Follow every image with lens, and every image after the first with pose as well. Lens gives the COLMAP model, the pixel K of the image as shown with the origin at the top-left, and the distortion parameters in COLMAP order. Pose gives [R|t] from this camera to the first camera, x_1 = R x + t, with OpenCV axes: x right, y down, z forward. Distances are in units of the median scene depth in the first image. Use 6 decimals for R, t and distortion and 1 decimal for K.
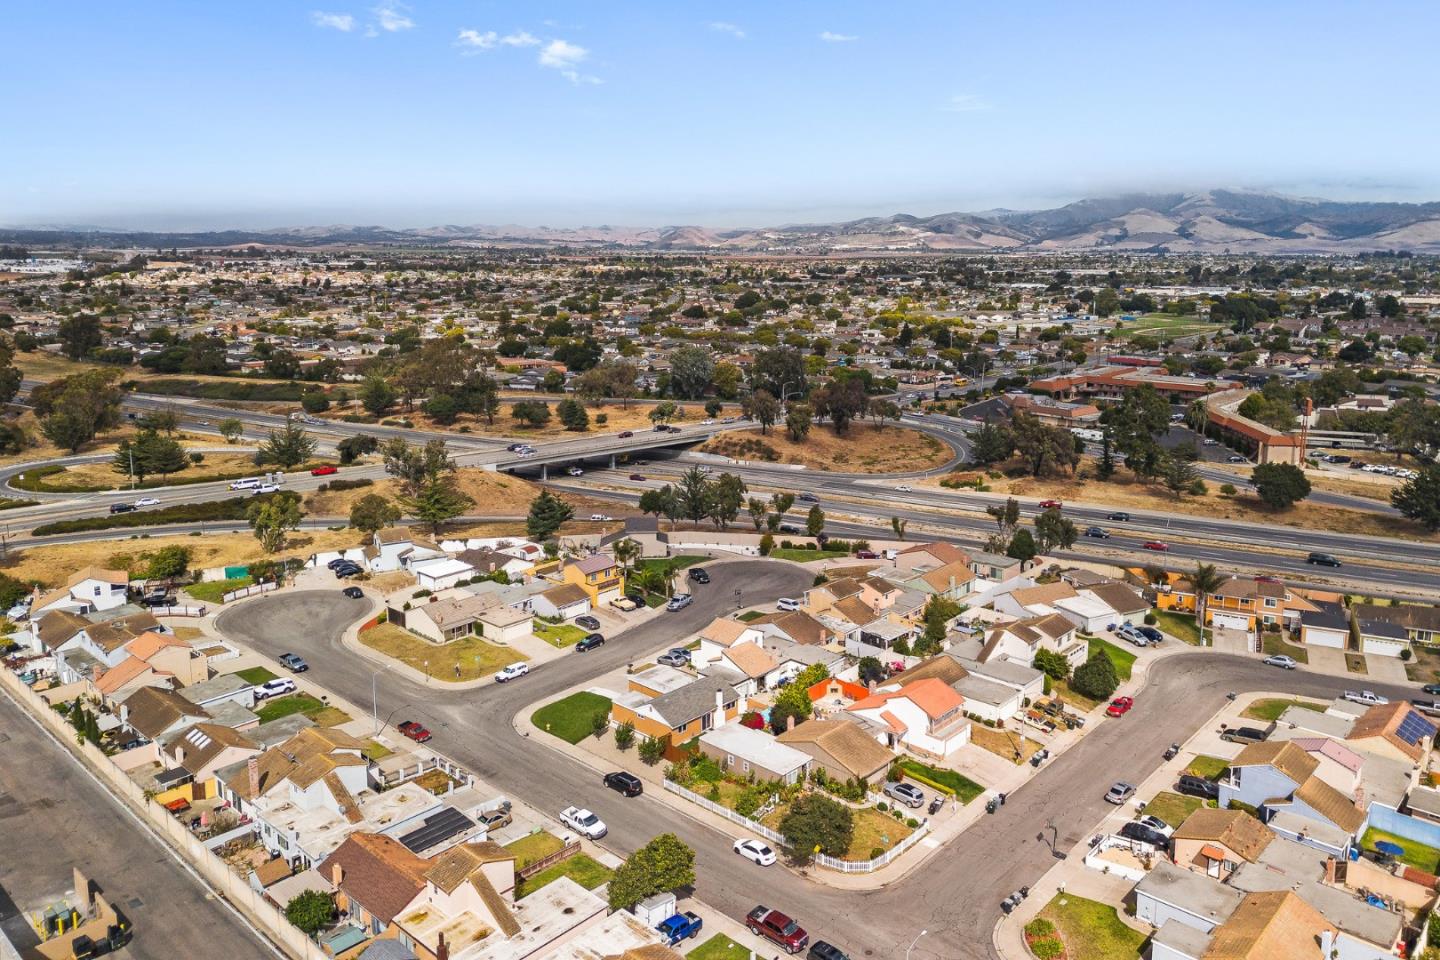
lens RADIAL K [[1051.7, 0, 720.0], [0, 1051.7, 480.0], [0, 0, 1]] dist [0.004892, 0.003985]
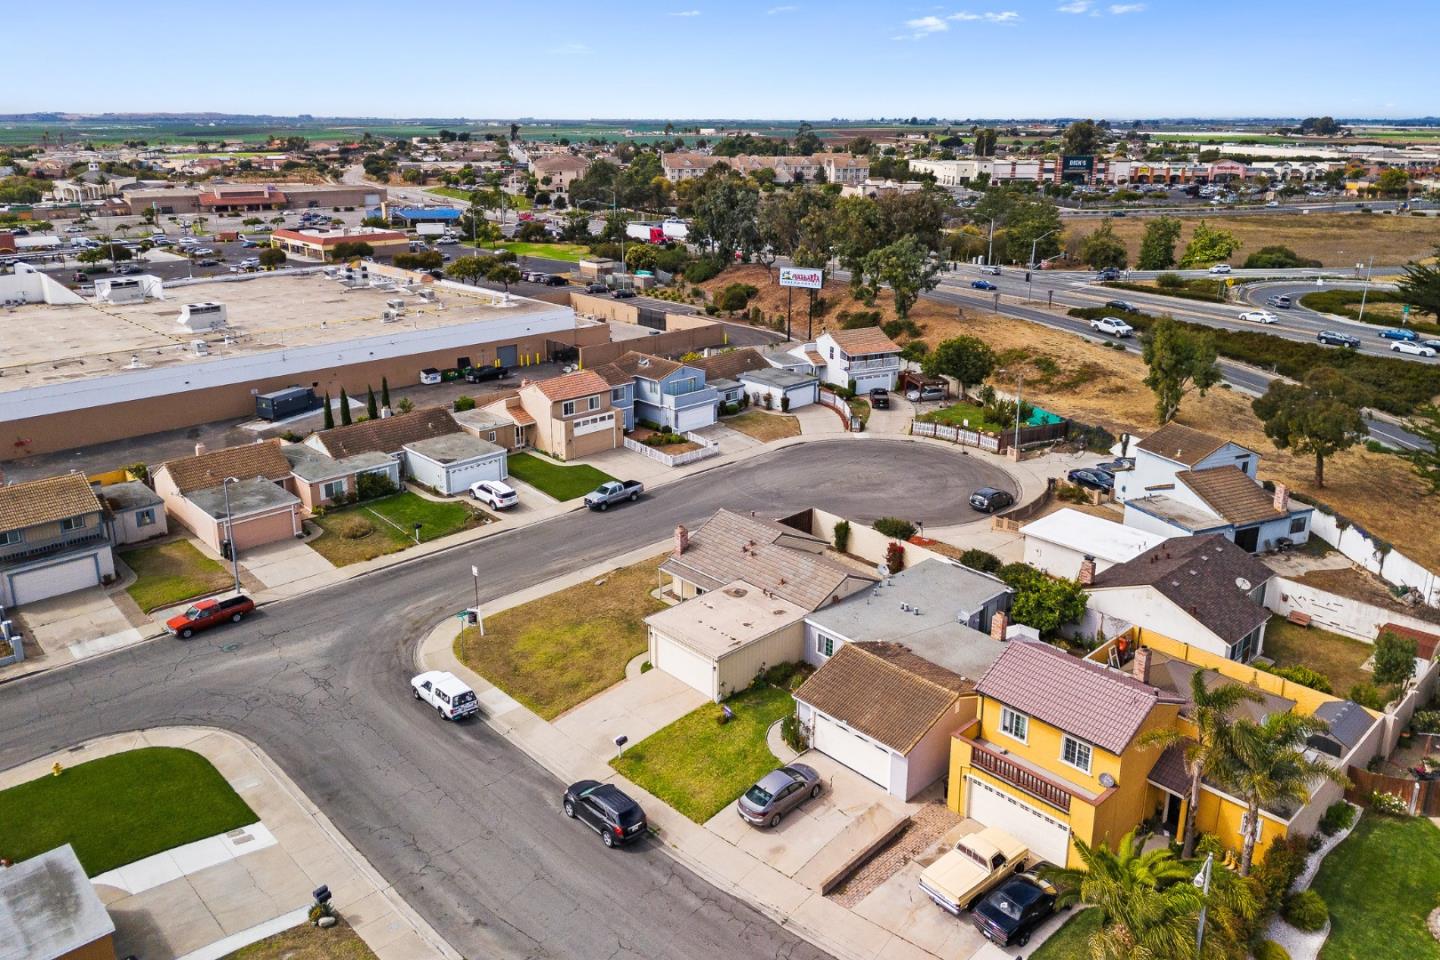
lens RADIAL K [[1051.7, 0, 720.0], [0, 1051.7, 480.0], [0, 0, 1]] dist [0.004892, 0.003985]
pose [[-0.064233, 0.330646, -0.941566, 0.157780], [-0.215539, 0.916648, 0.336600, -0.052199], [0.974380, 0.224565, 0.012389, 1.161370]]
